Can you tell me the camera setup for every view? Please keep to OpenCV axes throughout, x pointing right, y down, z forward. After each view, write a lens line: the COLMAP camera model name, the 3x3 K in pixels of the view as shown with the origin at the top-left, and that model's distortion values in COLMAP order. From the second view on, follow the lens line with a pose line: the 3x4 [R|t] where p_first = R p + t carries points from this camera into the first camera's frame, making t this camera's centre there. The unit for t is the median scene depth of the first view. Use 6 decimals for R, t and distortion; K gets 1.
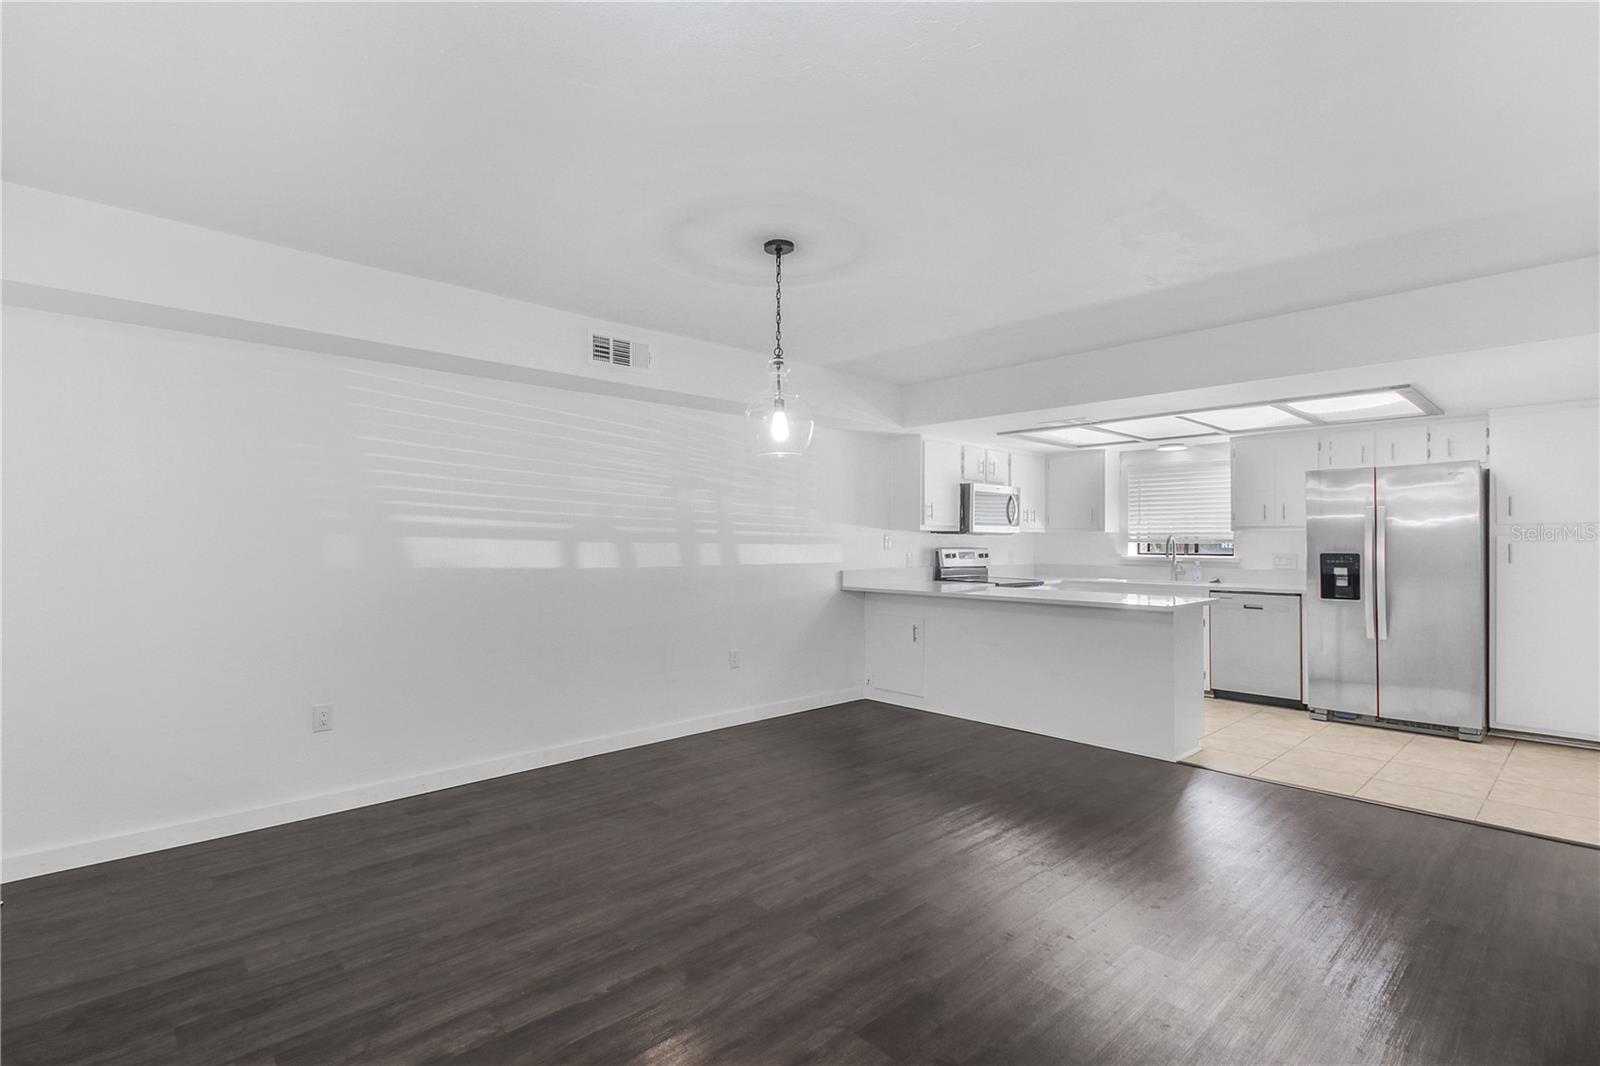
lens RADIAL K [[755.9, 0, 784.4], [0, 755.9, 536.4], [0, 0, 1]] dist [0.032902, -0.022465]
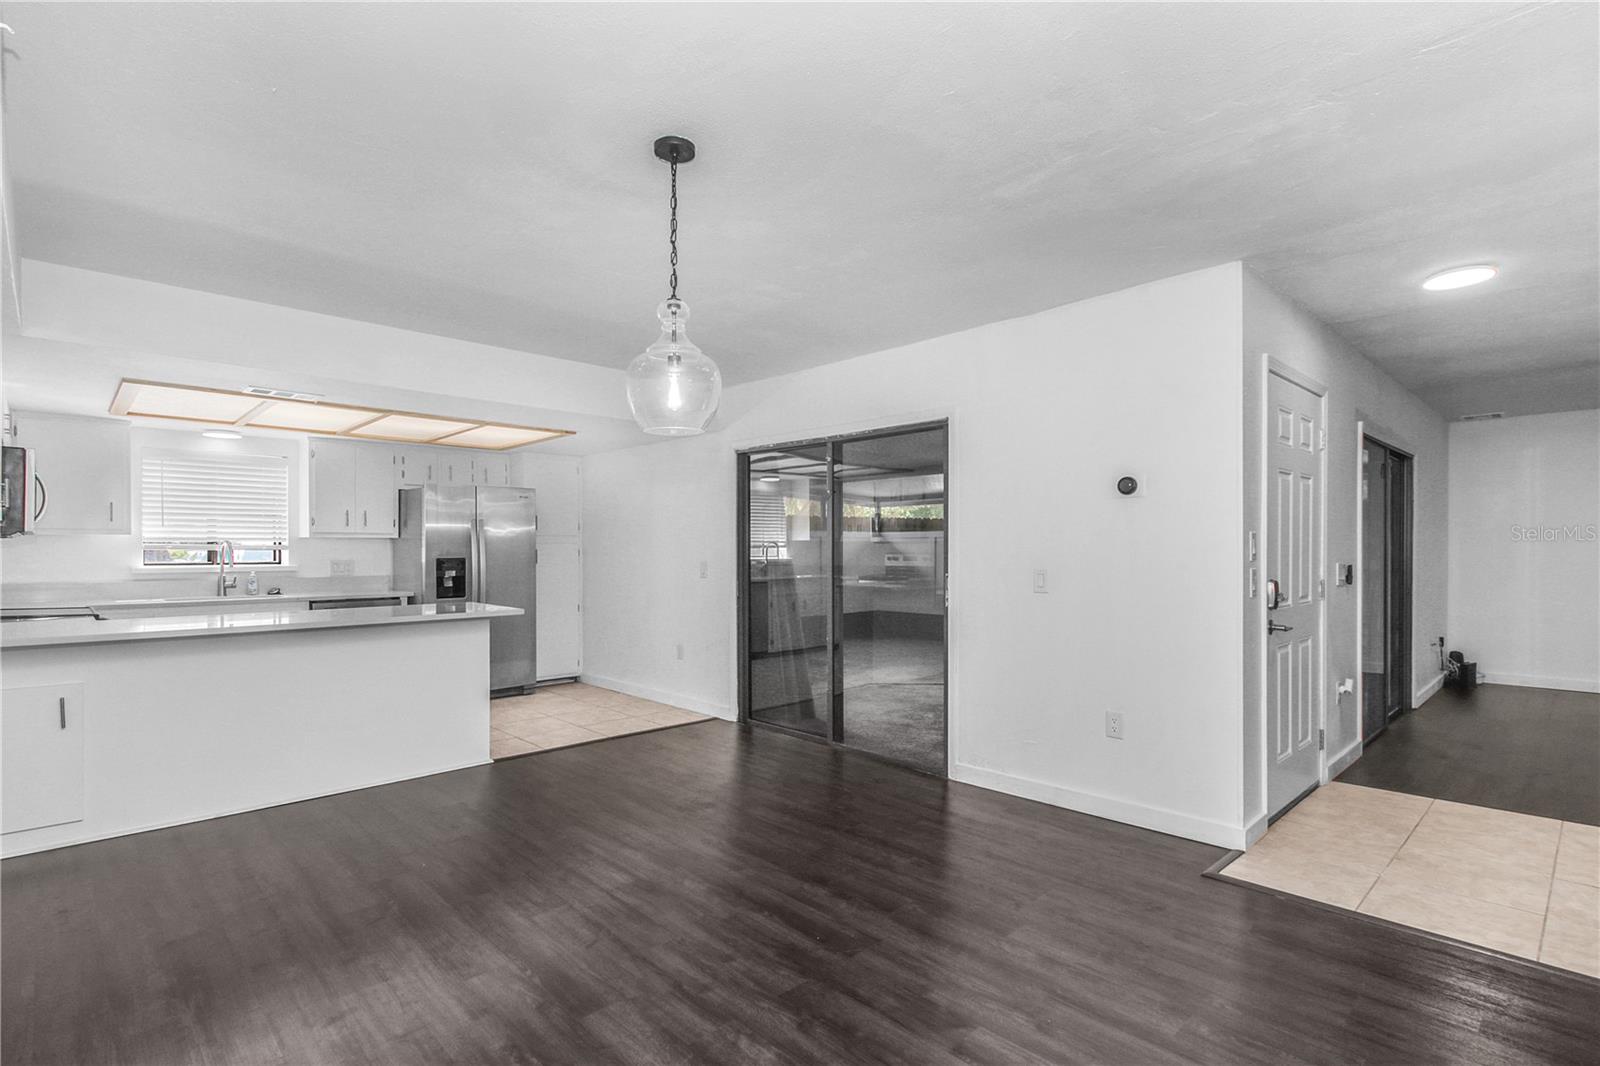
lens RADIAL K [[771.2, 0, 777.3], [0, 771.2, 556.1], [0, 0, 1]] dist [0.002604, 0.000305]
pose [[-0.004434, -0.013247, 0.999902, -0.375654], [-0.002748, 0.999909, 0.013235, 0.002181], [-0.999986, -0.002689, -0.004470, 0.443668]]
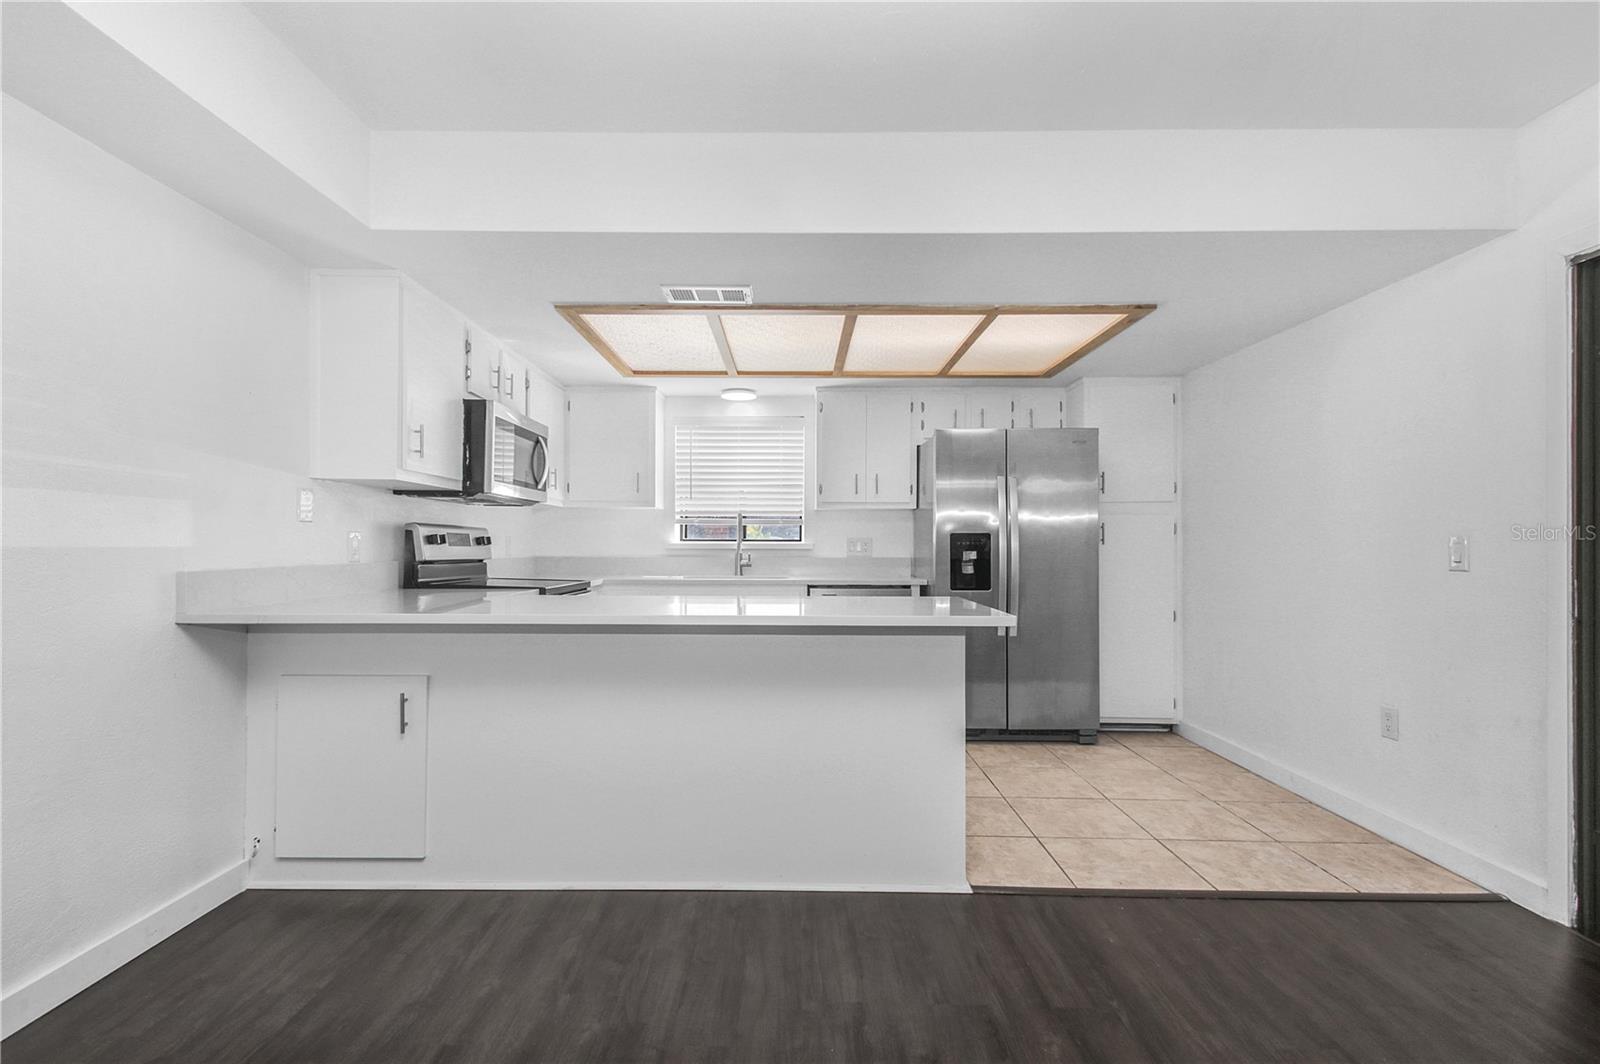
lens RADIAL K [[755.9, 0, 784.4], [0, 755.9, 535.4], [0, 0, 1]] dist [0.032902, -0.022465]
pose [[0.687575, 0.009338, 0.726053, 0.007006], [-0.006847, 0.999956, -0.006377, 0.026812], [-0.726081, -0.000587, 0.687609, 0.509885]]
